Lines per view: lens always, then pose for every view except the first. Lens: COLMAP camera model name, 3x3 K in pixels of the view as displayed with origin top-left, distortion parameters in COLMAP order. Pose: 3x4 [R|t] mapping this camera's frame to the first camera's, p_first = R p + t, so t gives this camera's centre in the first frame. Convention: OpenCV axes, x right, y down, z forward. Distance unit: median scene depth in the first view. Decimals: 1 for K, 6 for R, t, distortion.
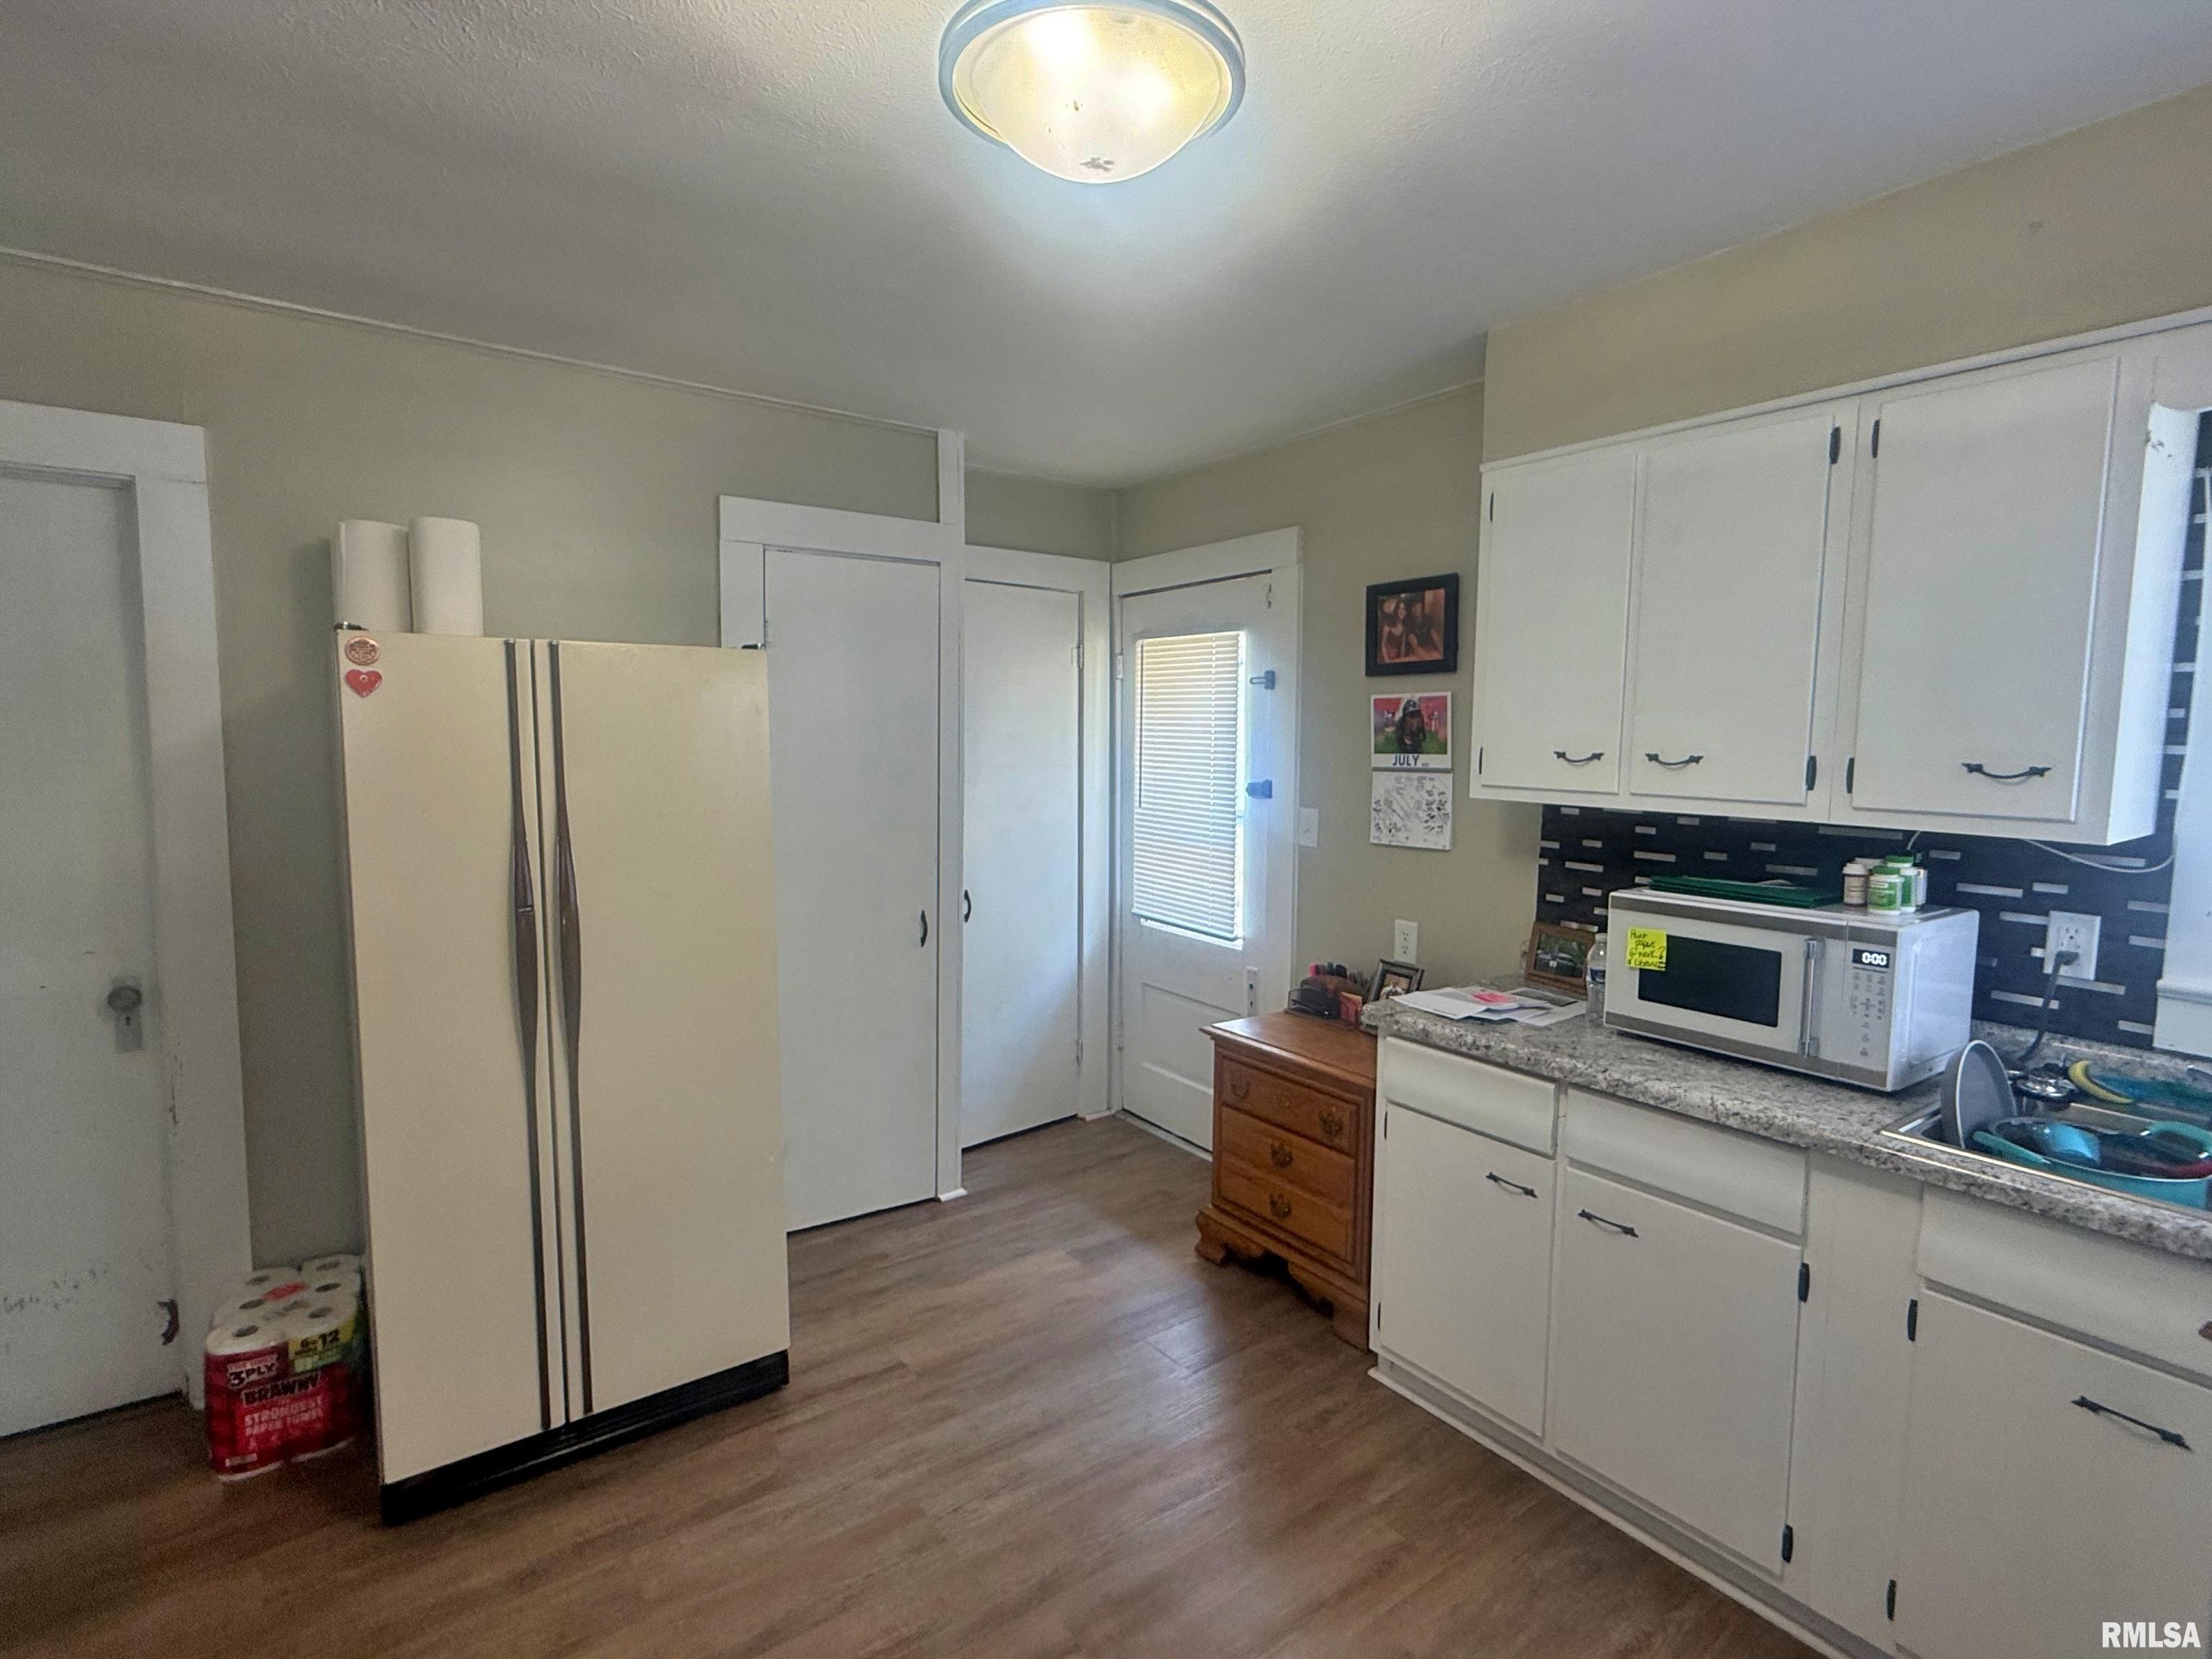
lens RADIAL K [[1082.7, 0, 1106.0], [0, 1082.7, 829.5], [0, 0, 1]] dist [0.000191, -0.000028]
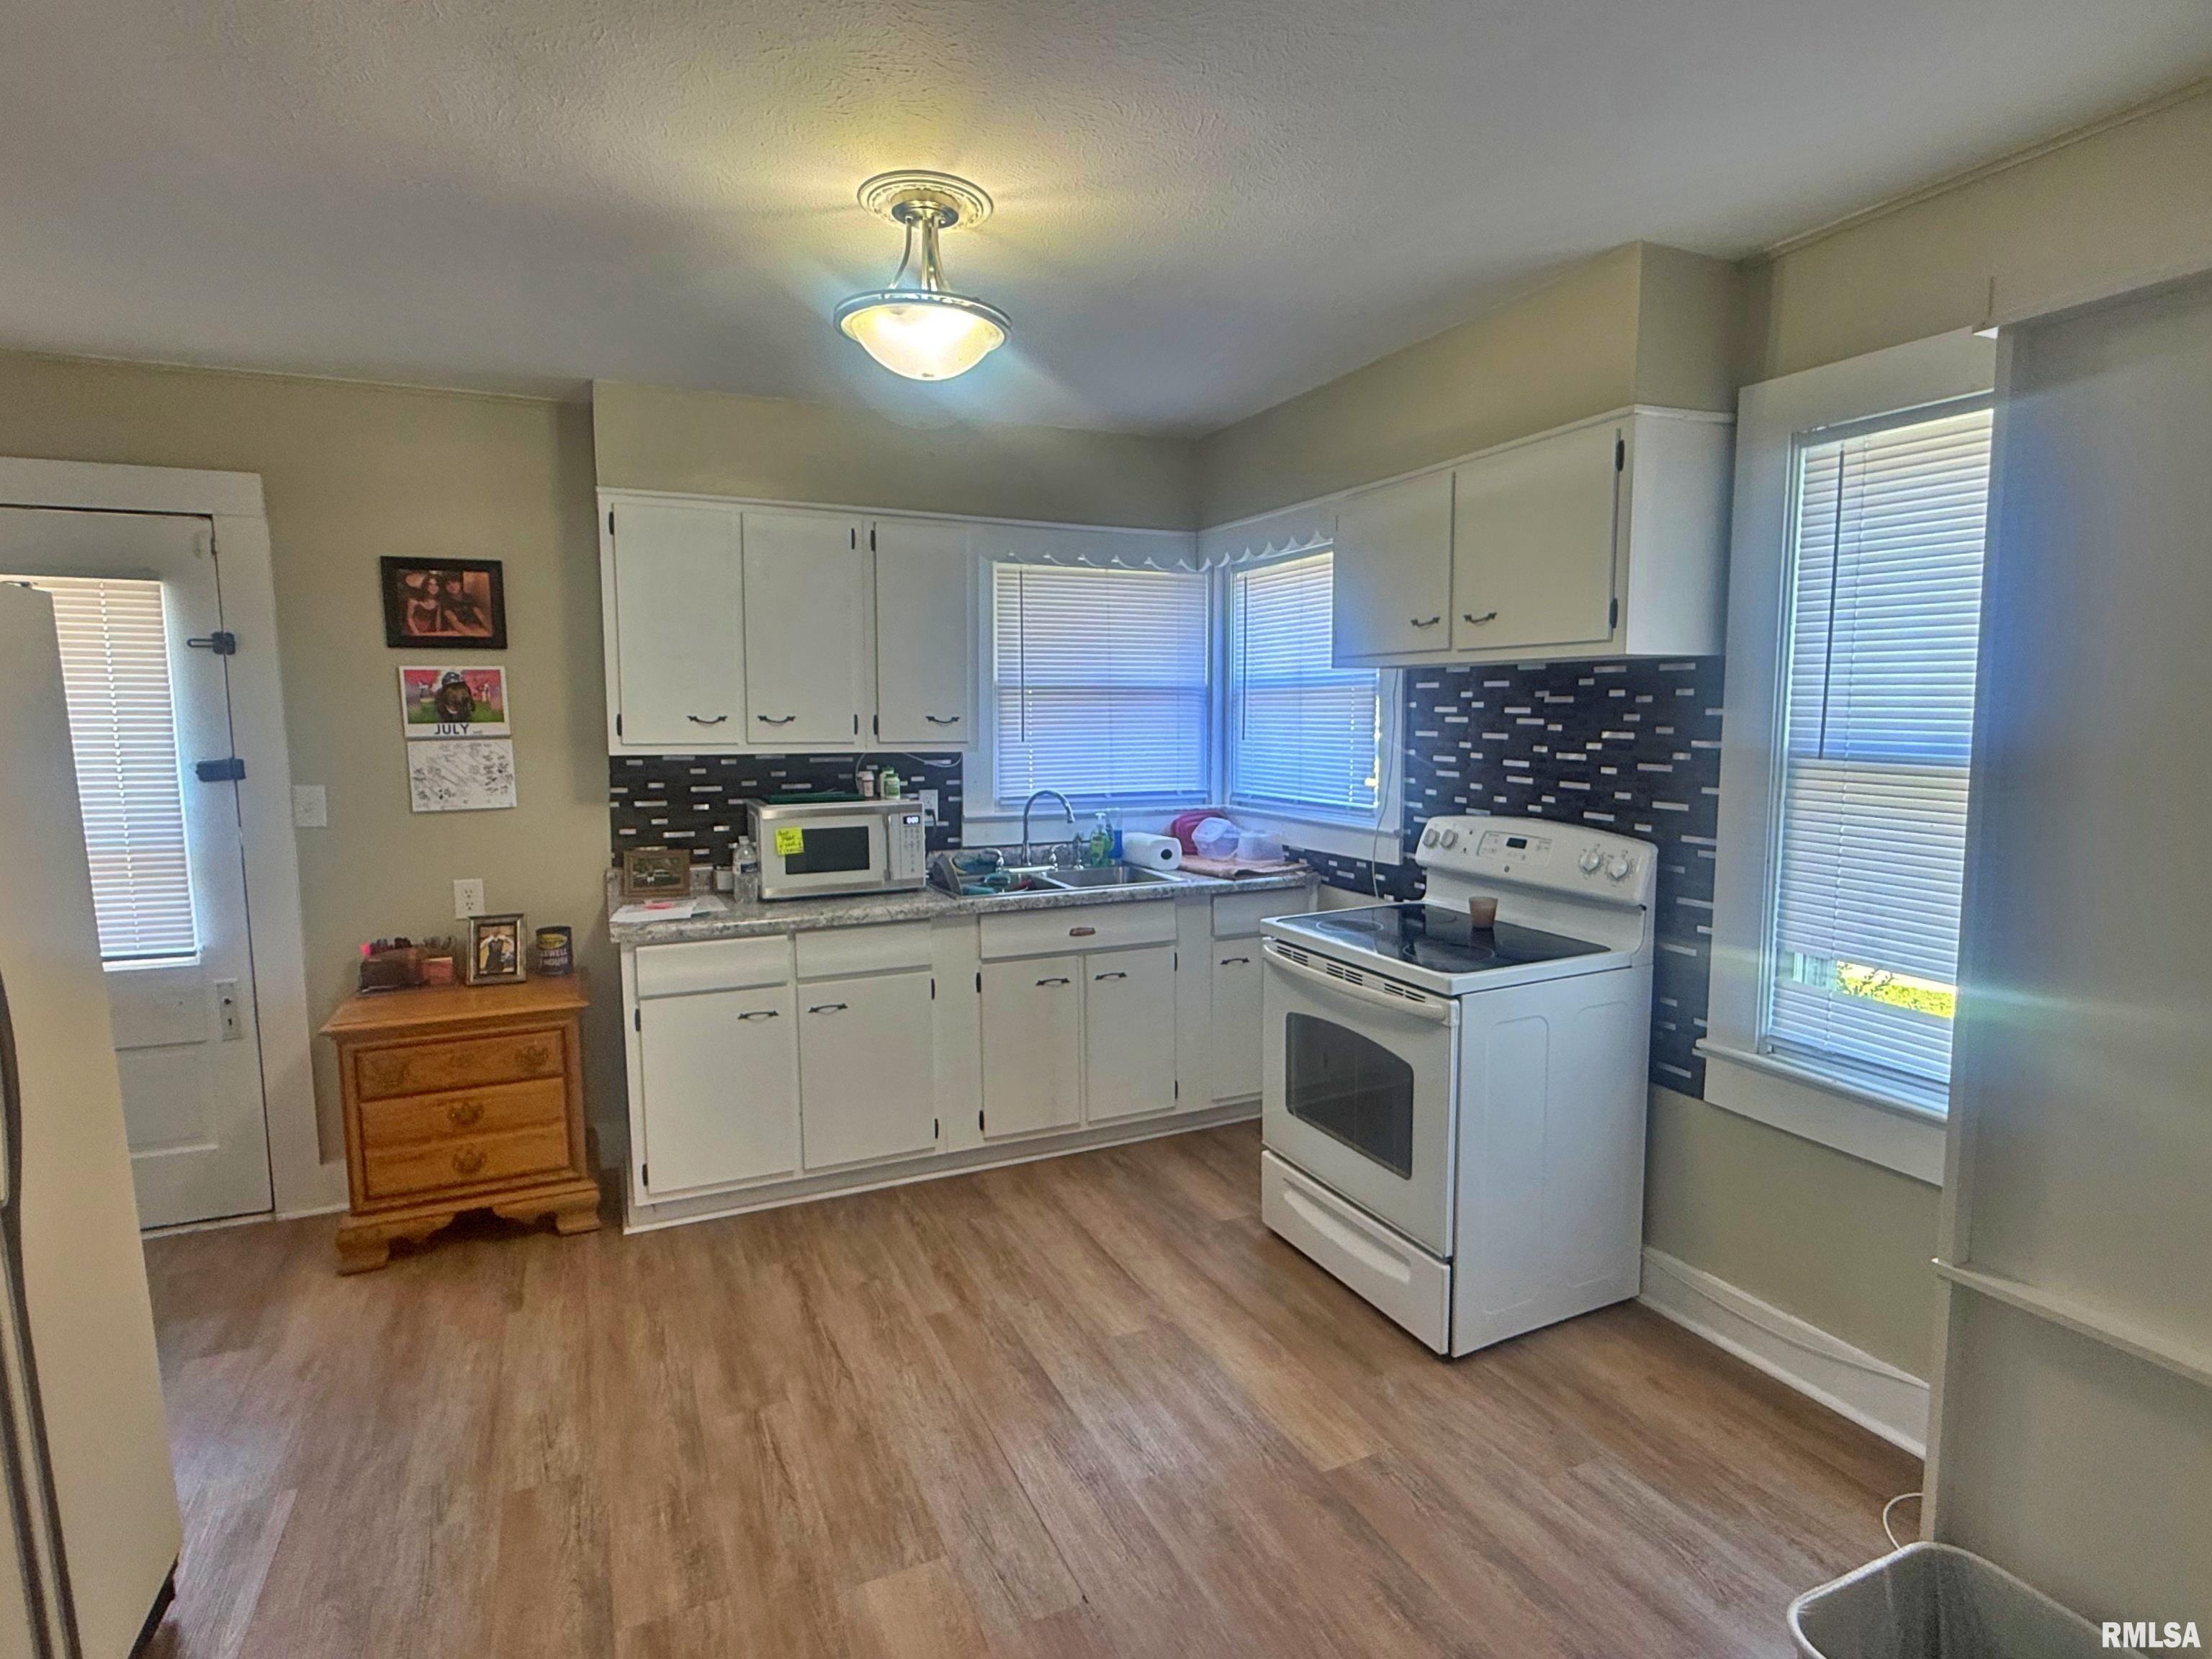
lens RADIAL K [[1129.5, 0, 1113.3], [0, 1129.5, 828.4], [0, 0, 1]] dist [-0.001740, 0.000012]
pose [[0.196844, -0.118706, 0.973222, -0.759478], [0.089553, 0.990671, 0.102721, -0.025627], [-0.976336, 0.066935, 0.205638, 0.161811]]
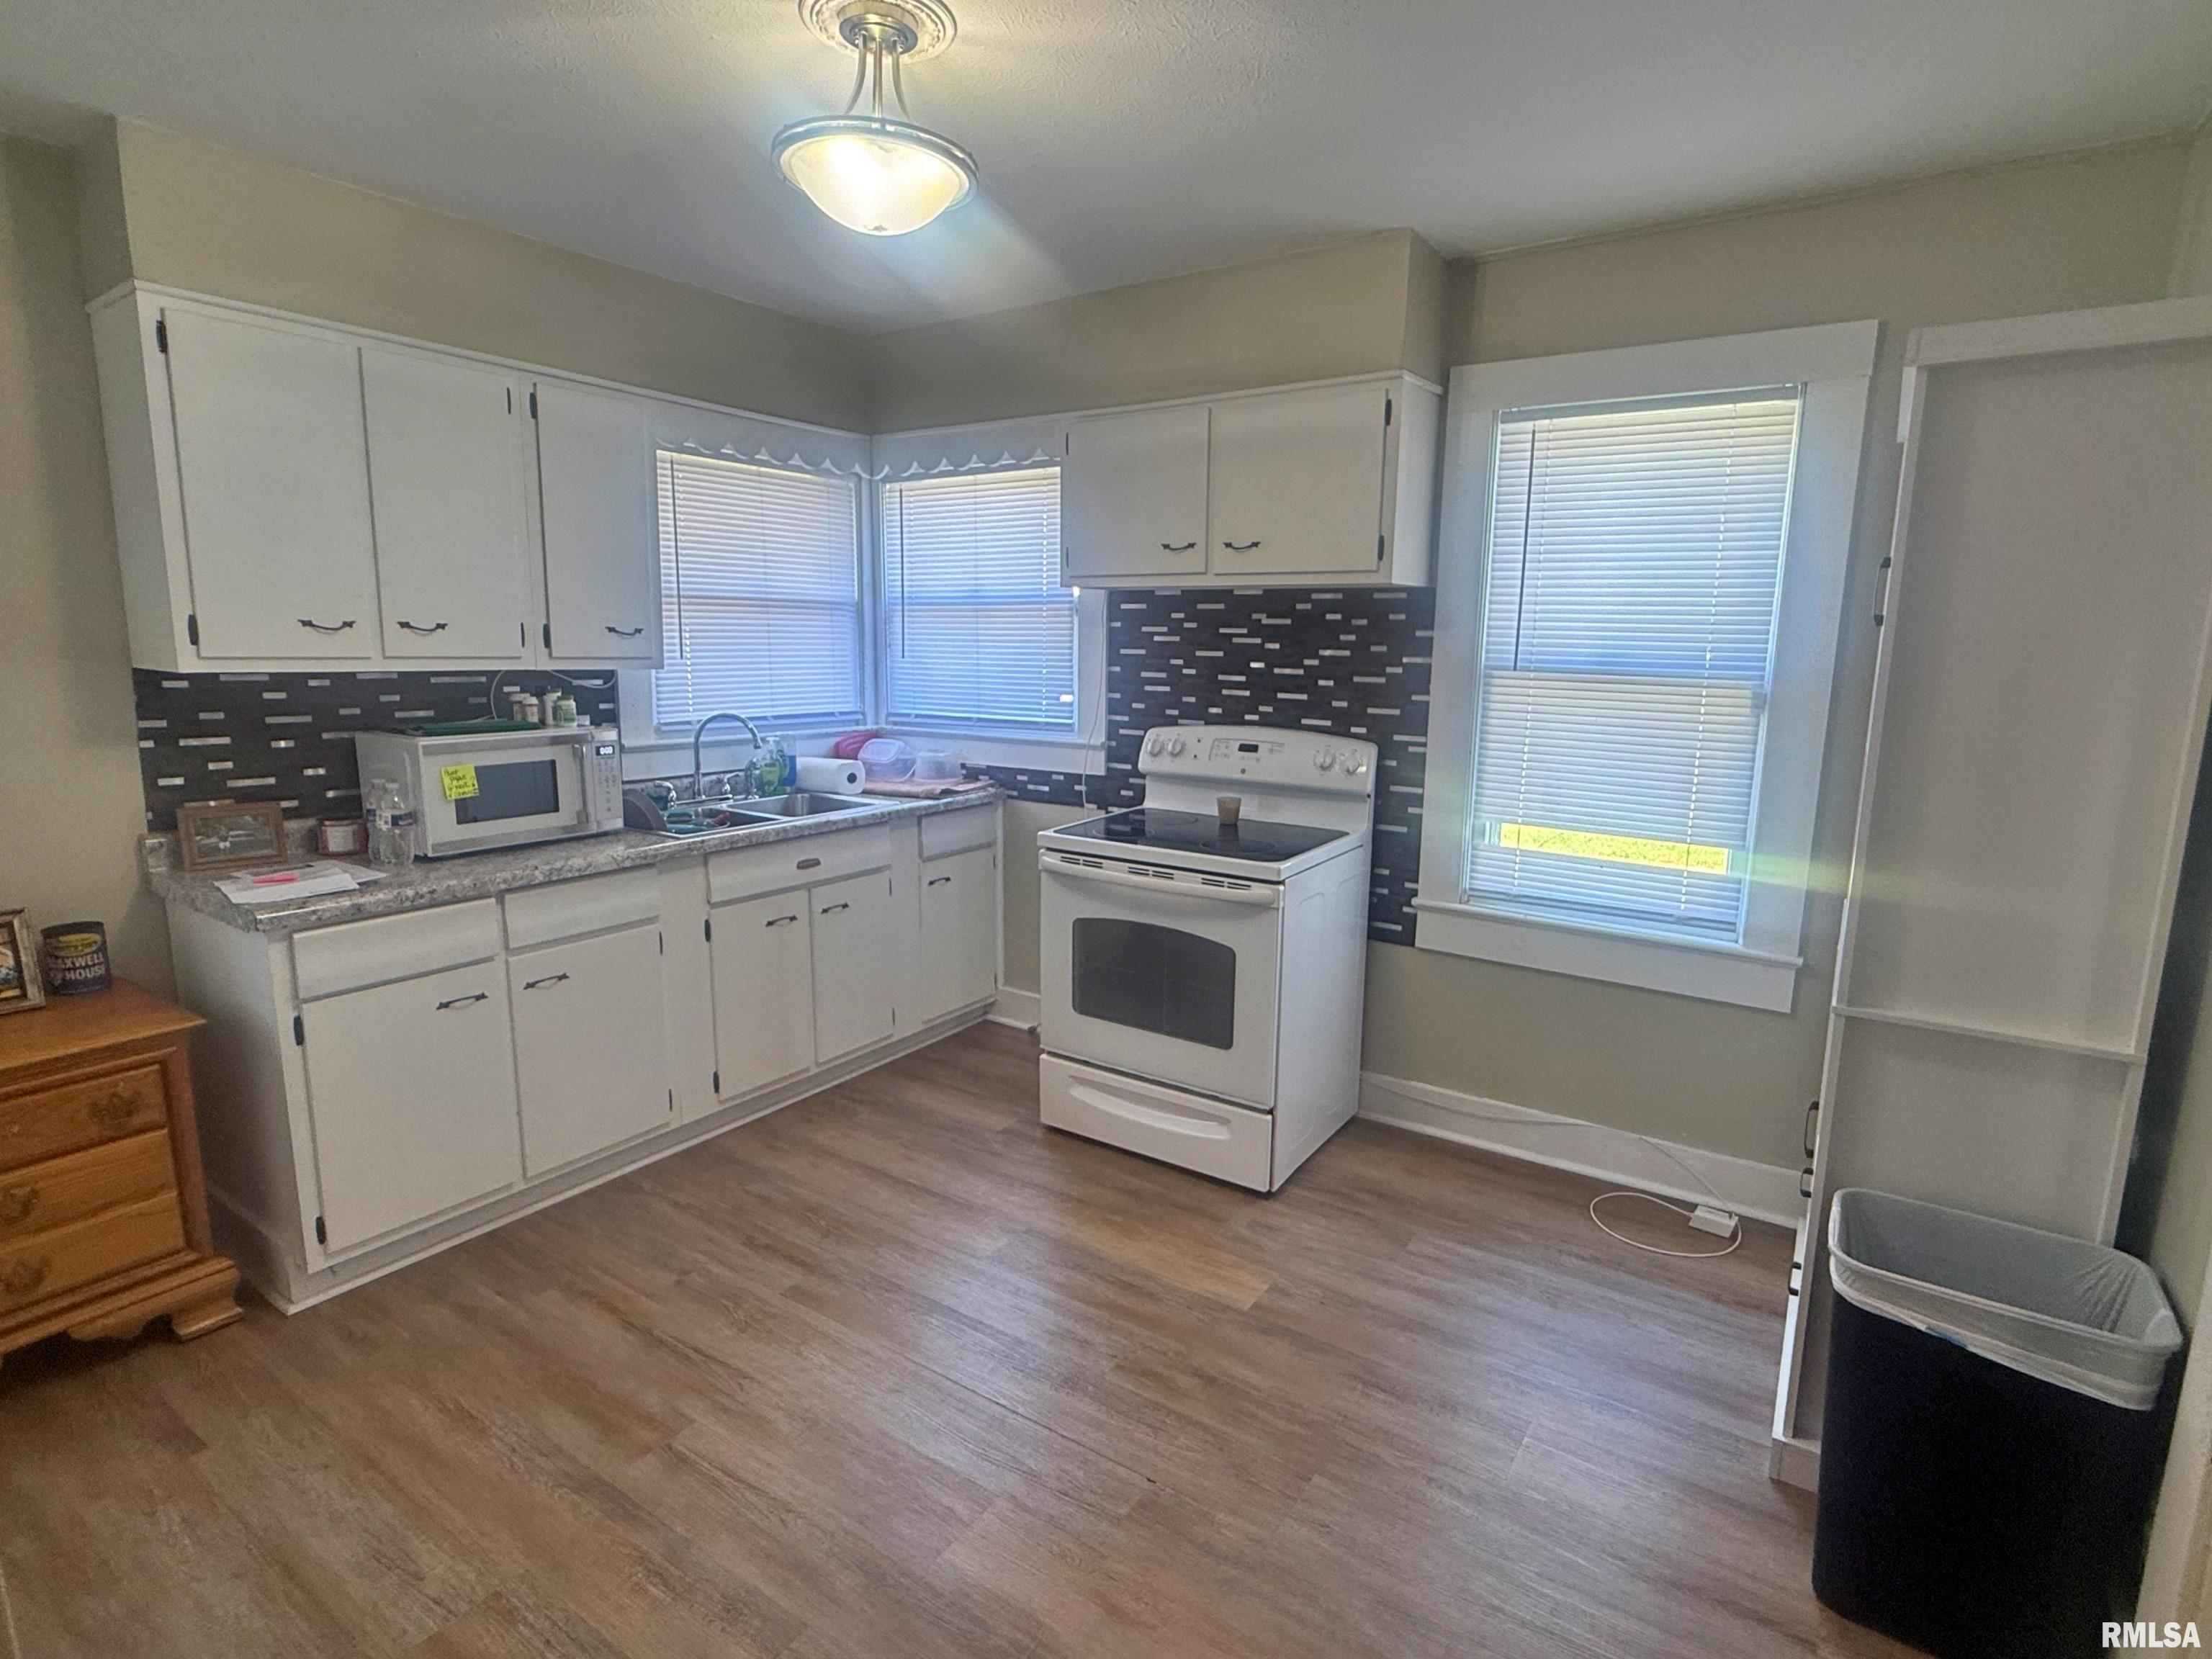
lens RADIAL K [[1117.2, 0, 1110.2], [0, 1117.2, 827.2], [0, 0, 1]] dist [-0.000502, -0.000536]
pose [[-0.337072, -0.177255, 0.924642, -0.722482], [0.062425, 0.975748, 0.209809, -0.046718], [-0.939407, 0.128442, -0.317832, 0.549582]]
